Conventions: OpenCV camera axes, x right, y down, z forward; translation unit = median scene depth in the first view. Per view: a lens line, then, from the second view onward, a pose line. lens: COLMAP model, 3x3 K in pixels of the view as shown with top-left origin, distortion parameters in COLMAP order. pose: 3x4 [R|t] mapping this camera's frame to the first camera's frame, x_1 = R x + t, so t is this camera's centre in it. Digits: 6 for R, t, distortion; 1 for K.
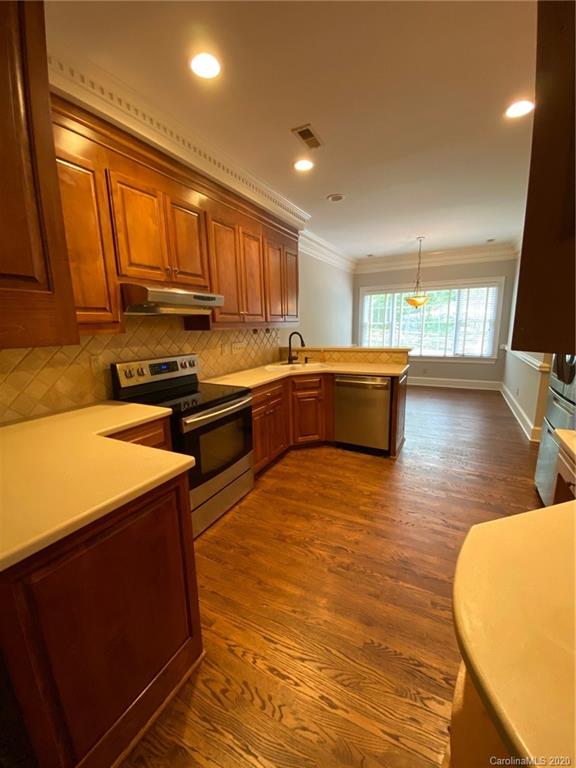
lens RADIAL K [[311.2, 0, 288.0], [0, 311.2, 384.0], [0, 0, 1]] dist [0.032282, -0.028399]
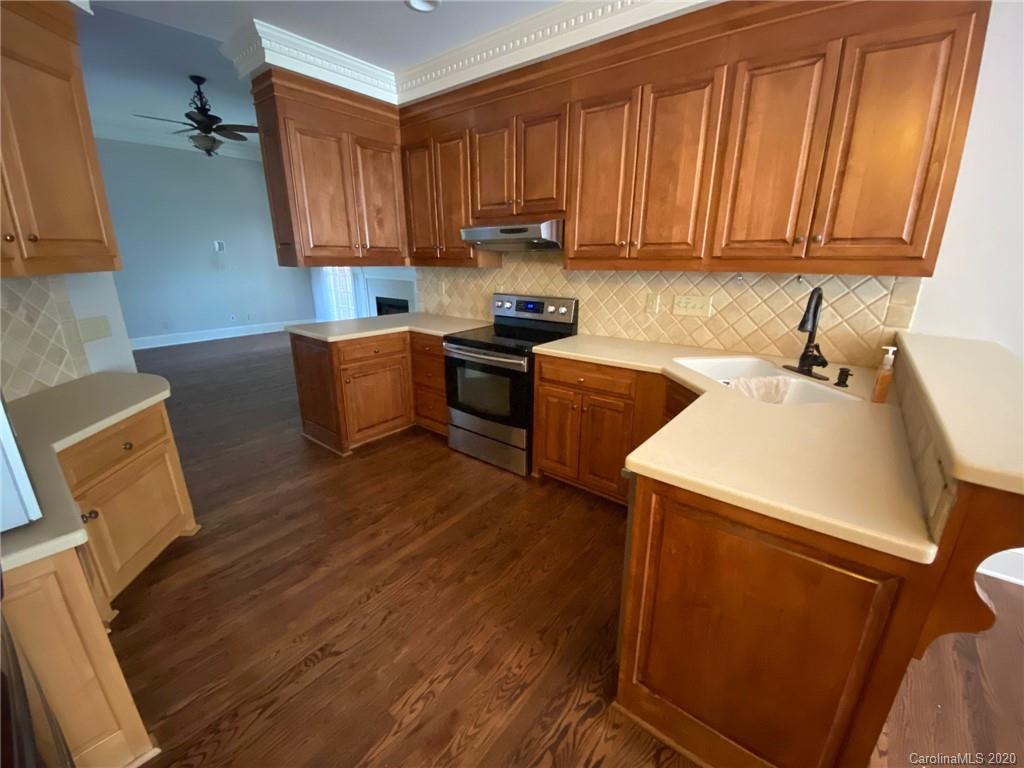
lens RADIAL K [[414.9, 0, 515.1], [0, 414.9, 378.9], [0, 0, 1]] dist [0.032282, -0.028399]
pose [[-0.177673, 0.298278, -0.937797, 0.872391], [-0.181264, 0.926734, 0.329101, -0.255386], [0.967252, 0.228461, -0.110589, 1.136596]]
